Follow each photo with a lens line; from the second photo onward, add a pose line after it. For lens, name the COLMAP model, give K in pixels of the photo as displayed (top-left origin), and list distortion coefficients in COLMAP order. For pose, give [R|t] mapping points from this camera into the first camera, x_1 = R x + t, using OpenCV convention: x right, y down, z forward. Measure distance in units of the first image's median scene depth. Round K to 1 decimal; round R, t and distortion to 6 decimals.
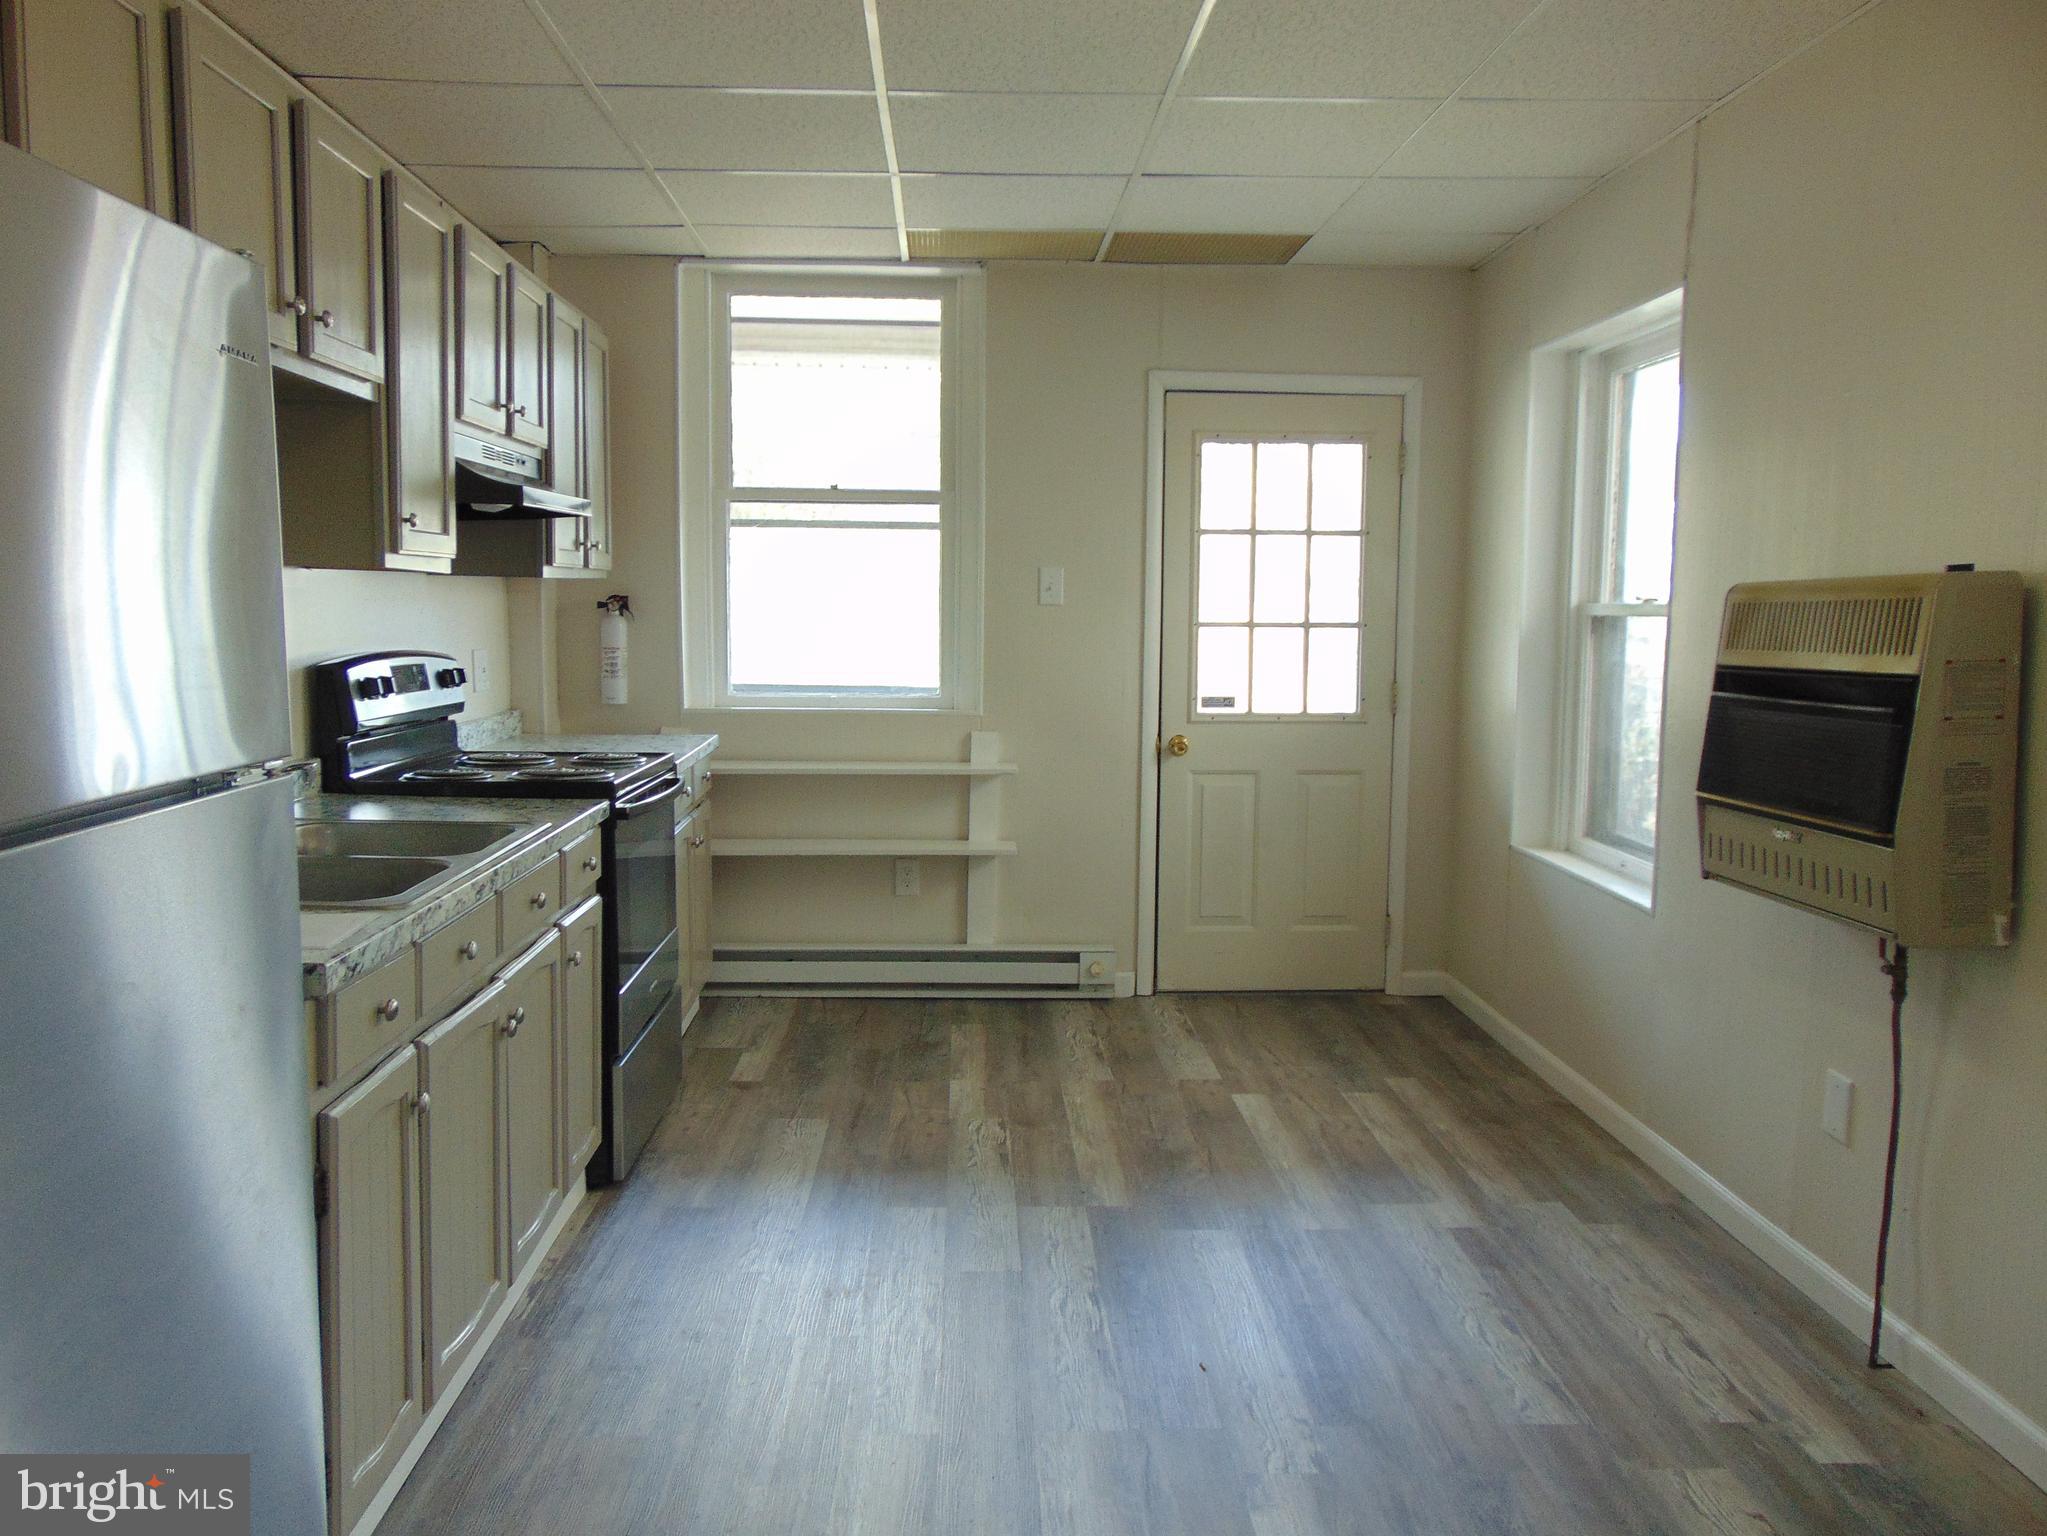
lens RADIAL K [[1554.4, 0, 1023.5], [0, 1554.4, 768.0], [0, 0, 1]] dist [-0.009617, 0.069820]
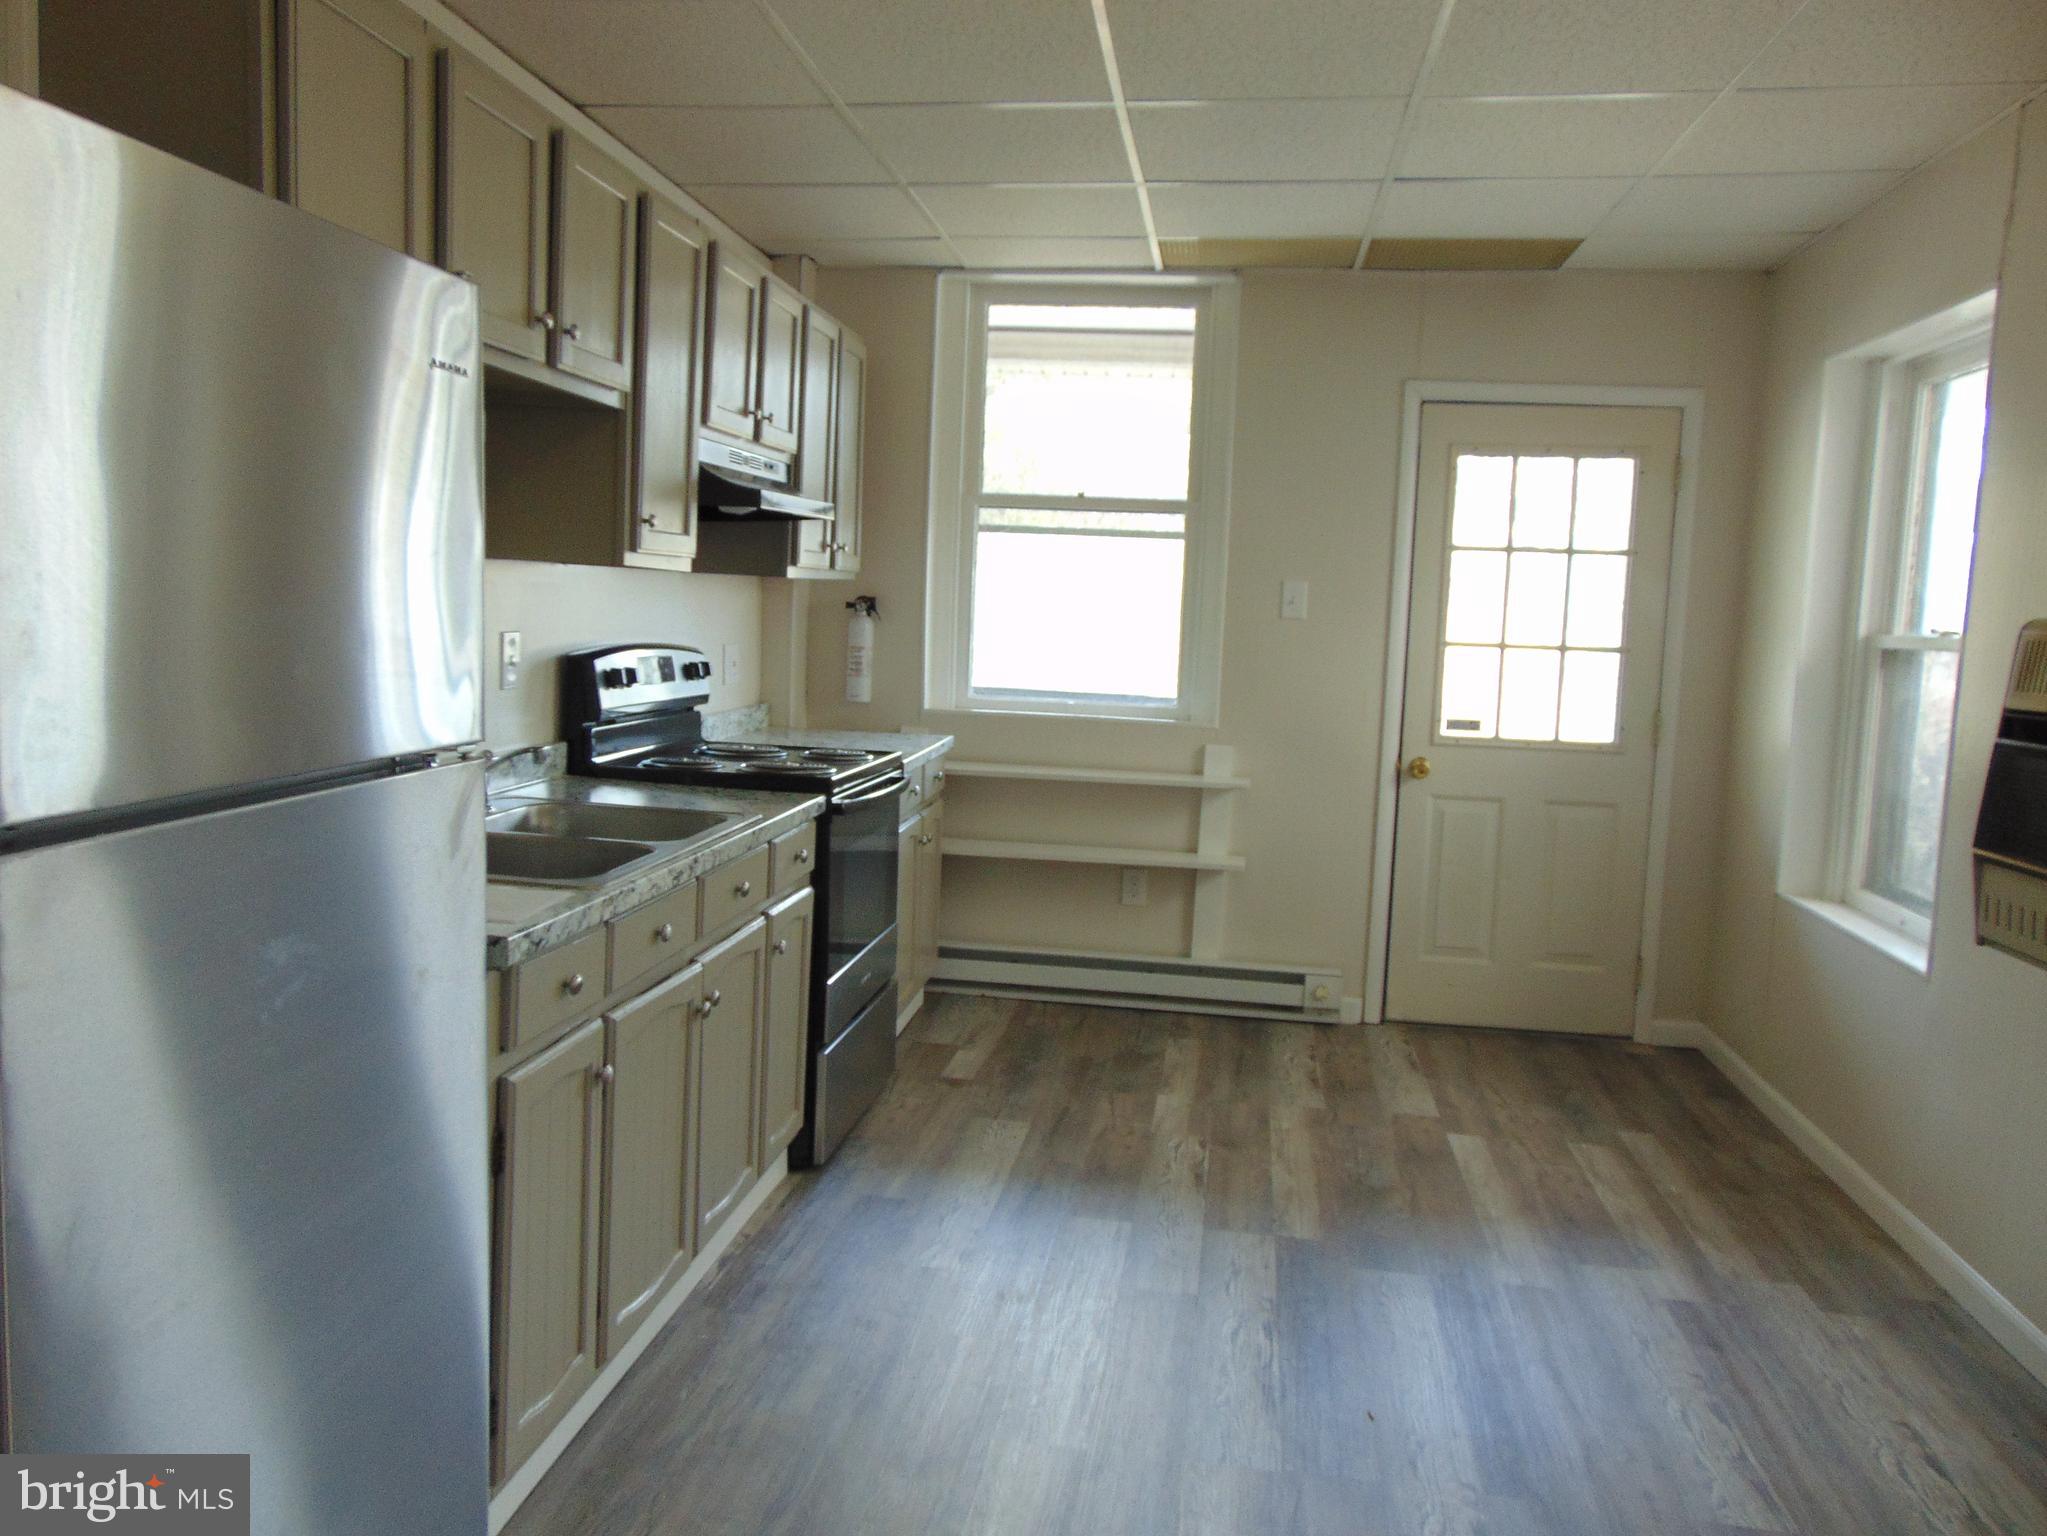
lens RADIAL K [[1554.4, 0, 1023.5], [0, 1554.4, 768.0], [0, 0, 1]] dist [-0.009617, 0.069820]
pose [[0.983277, 0.048041, -0.175668, 0.038245], [-0.048790, 0.998809, 0.000054, -0.003503], [0.175461, 0.008518, 0.984450, 0.006758]]
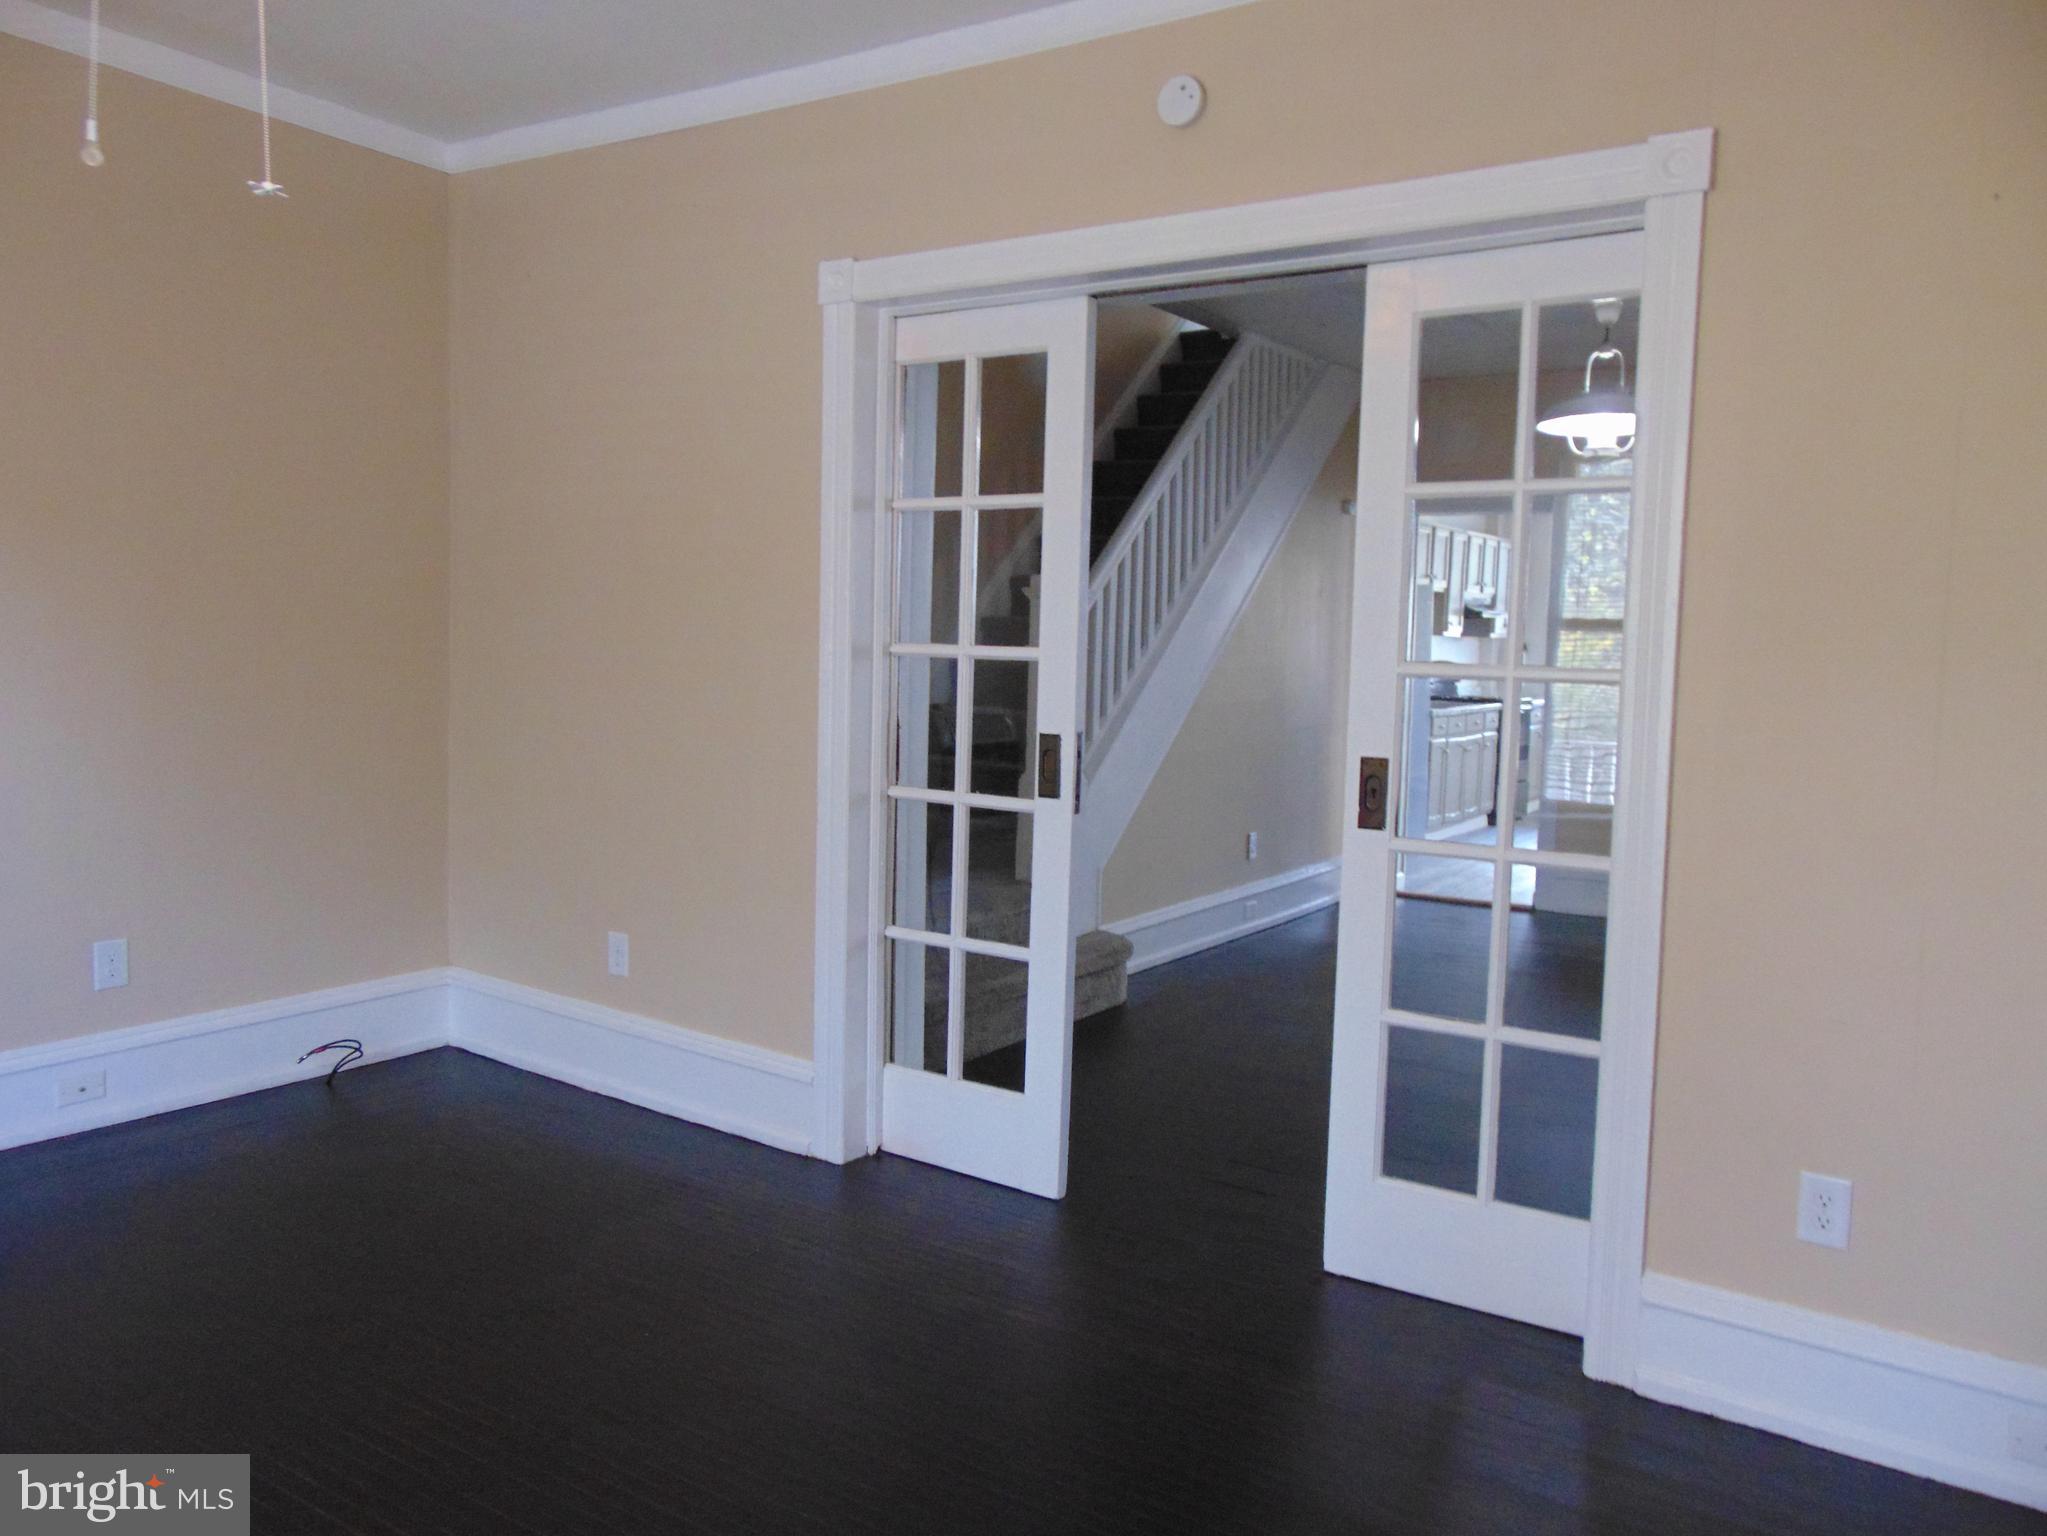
lens RADIAL K [[1554.4, 0, 1023.5], [0, 1554.4, 768.0], [0, 0, 1]] dist [-0.009617, 0.069820]
pose [[0.813681, 0.056582, -0.578552, 0.752004], [-0.073781, 0.997255, -0.006235, 0.227673], [0.576611, 0.047760, 0.815622, -2.074852]]
